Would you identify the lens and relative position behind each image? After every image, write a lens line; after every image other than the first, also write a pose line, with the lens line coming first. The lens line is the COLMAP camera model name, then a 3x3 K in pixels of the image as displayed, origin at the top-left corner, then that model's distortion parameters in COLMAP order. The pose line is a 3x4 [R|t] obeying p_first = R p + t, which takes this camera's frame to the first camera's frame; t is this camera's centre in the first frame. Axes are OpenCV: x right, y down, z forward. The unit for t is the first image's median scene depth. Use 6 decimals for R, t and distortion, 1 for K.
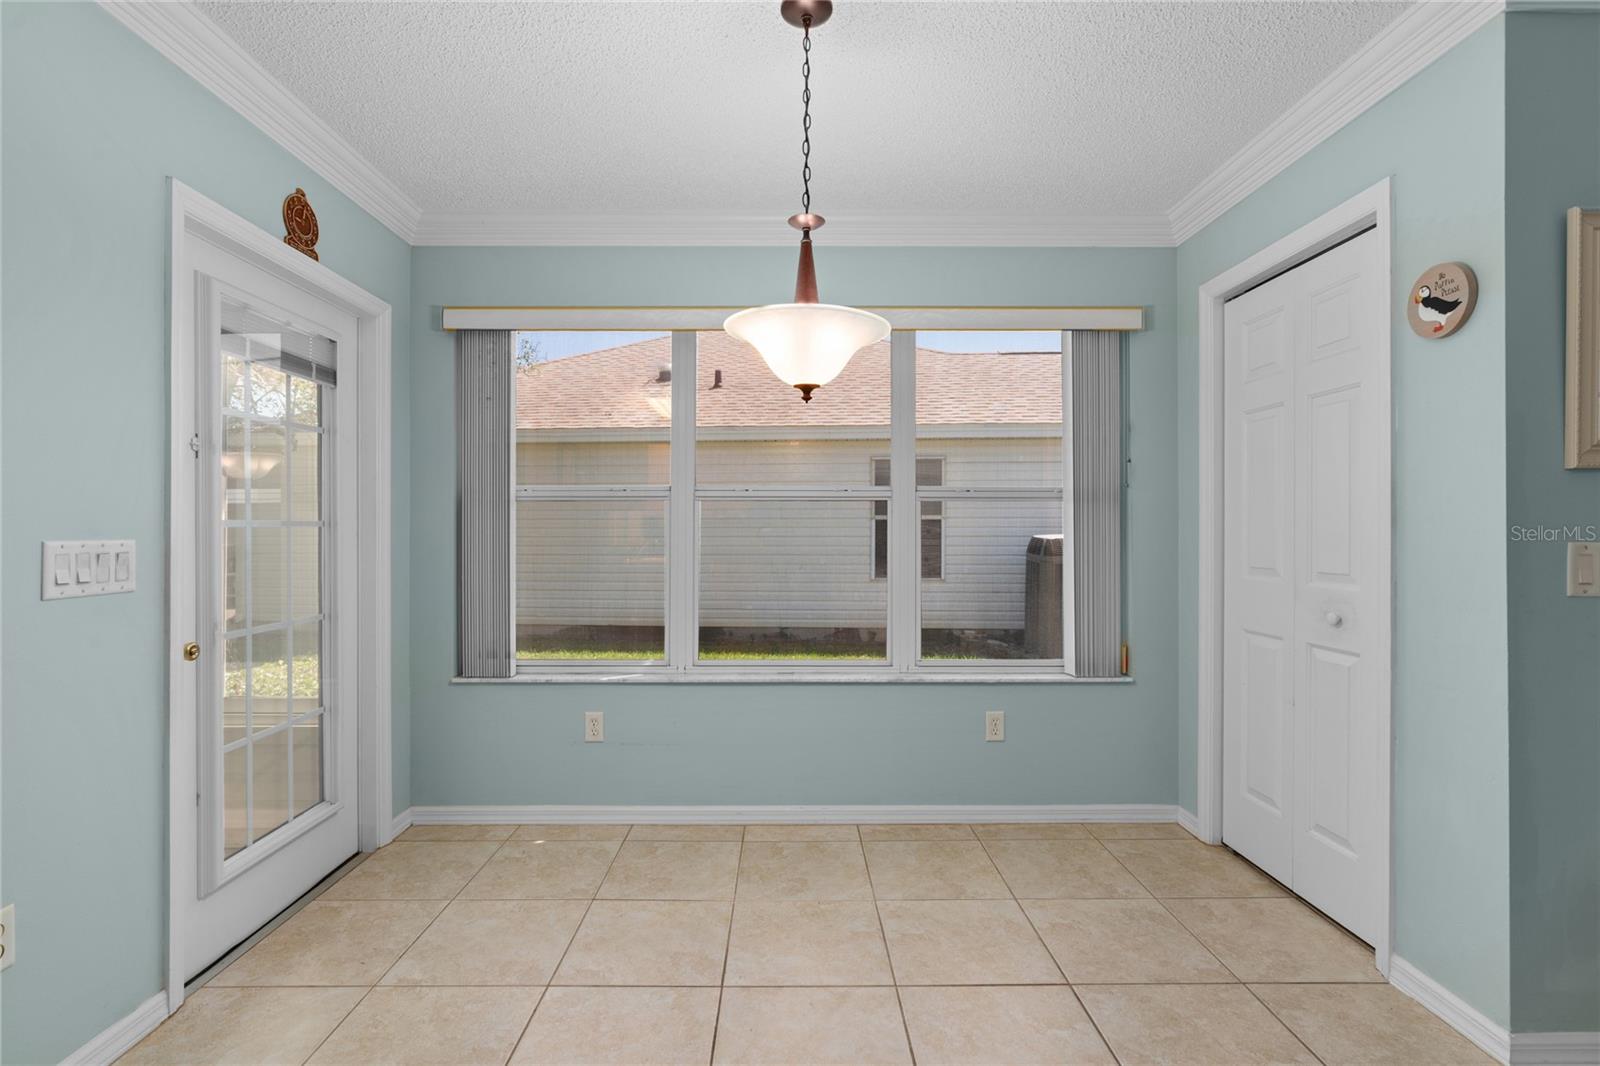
lens RADIAL K [[726.1, 0, 811.9], [0, 726.1, 526.8], [0, 0, 1]] dist [-0.012455, 0.005946]
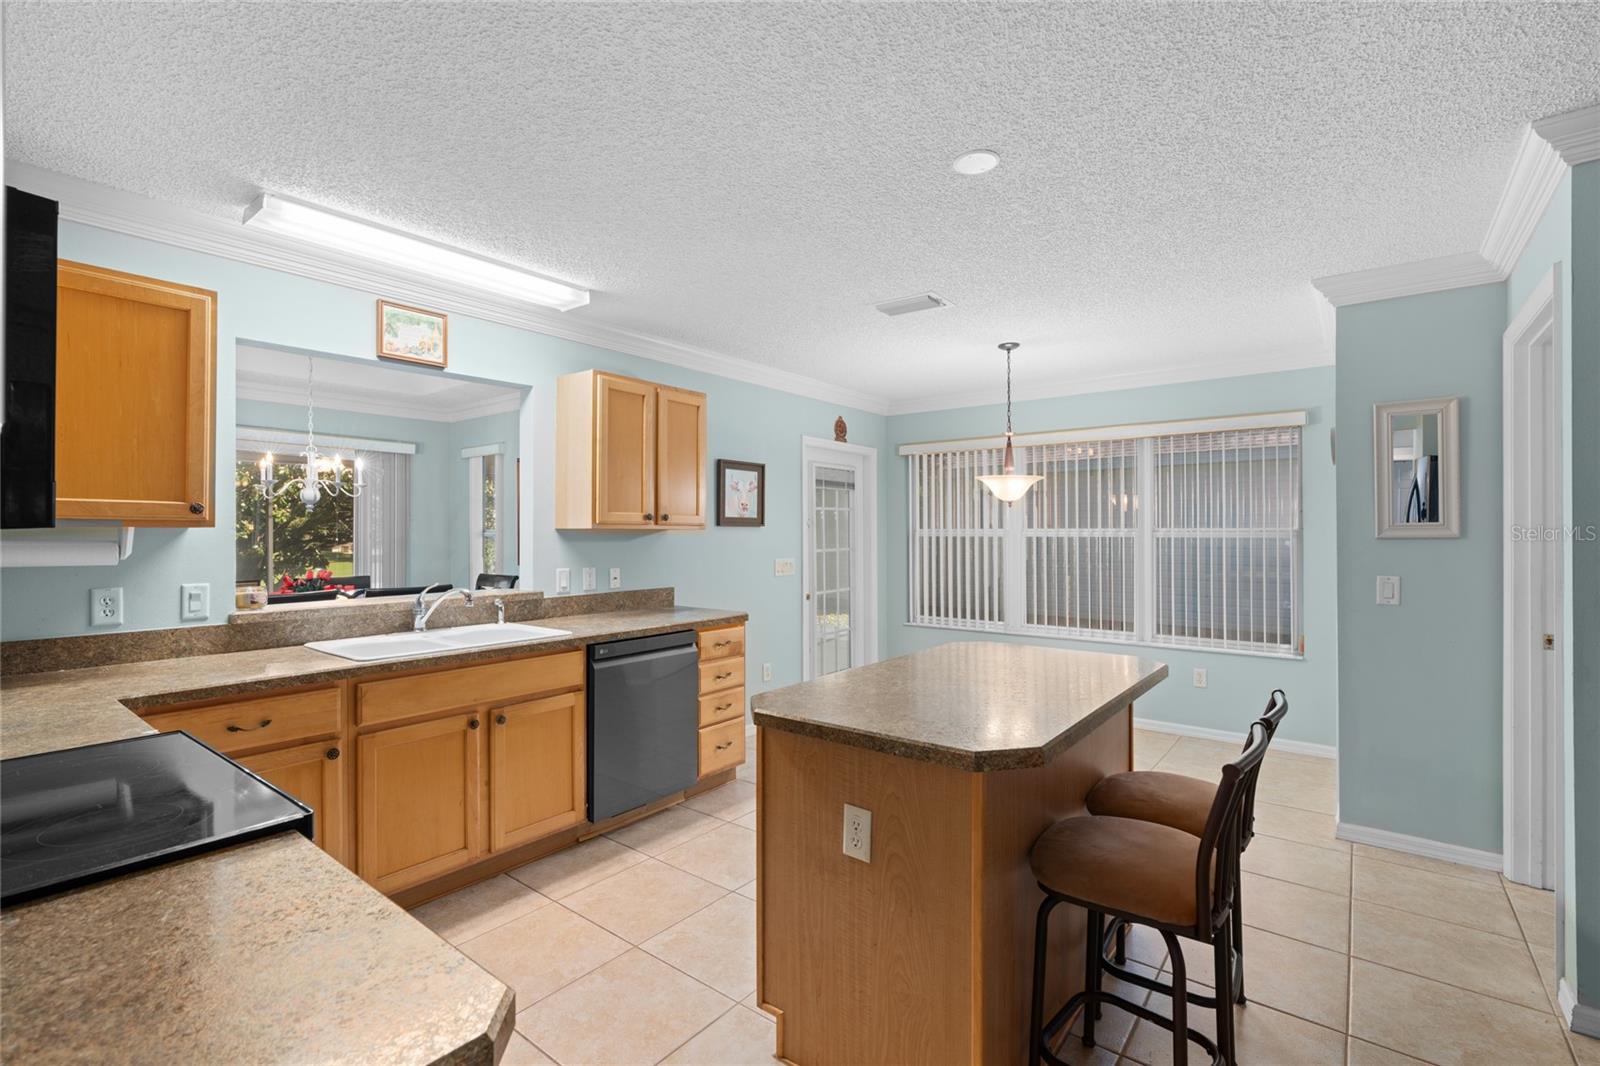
lens RADIAL K [[726.1, 0, 811.4], [0, 726.1, 527.7], [0, 0, 1]] dist [-0.012455, 0.005946]
pose [[0.788950, -0.001885, -0.614455, 0.618478], [0.001915, 0.999998, -0.000609, -0.067120], [0.614455, -0.000696, 0.788952, -0.855063]]
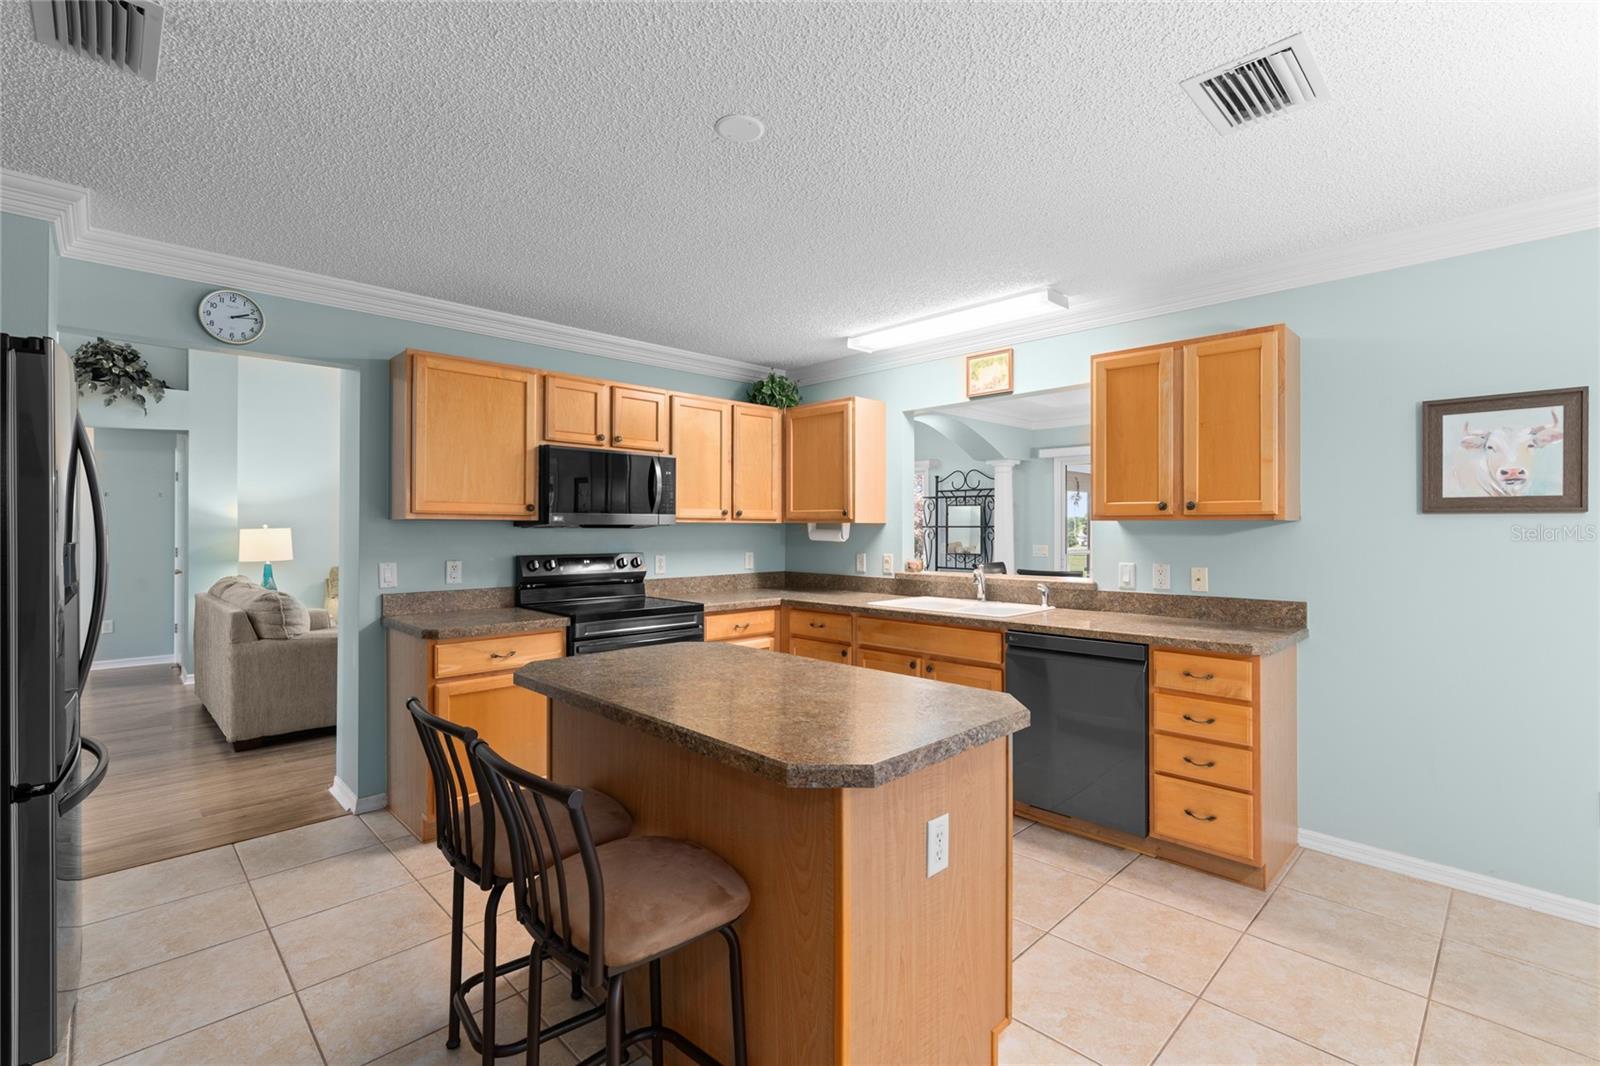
lens RADIAL K [[726.1, 0, 786.5], [0, 726.1, 525.7], [0, 0, 1]] dist [-0.012455, 0.005946]
pose [[-0.728566, -0.001802, -0.684973, 0.745193], [0.003847, 0.999970, -0.006722, -0.052515], [0.684965, -0.007532, -0.728537, 0.449595]]
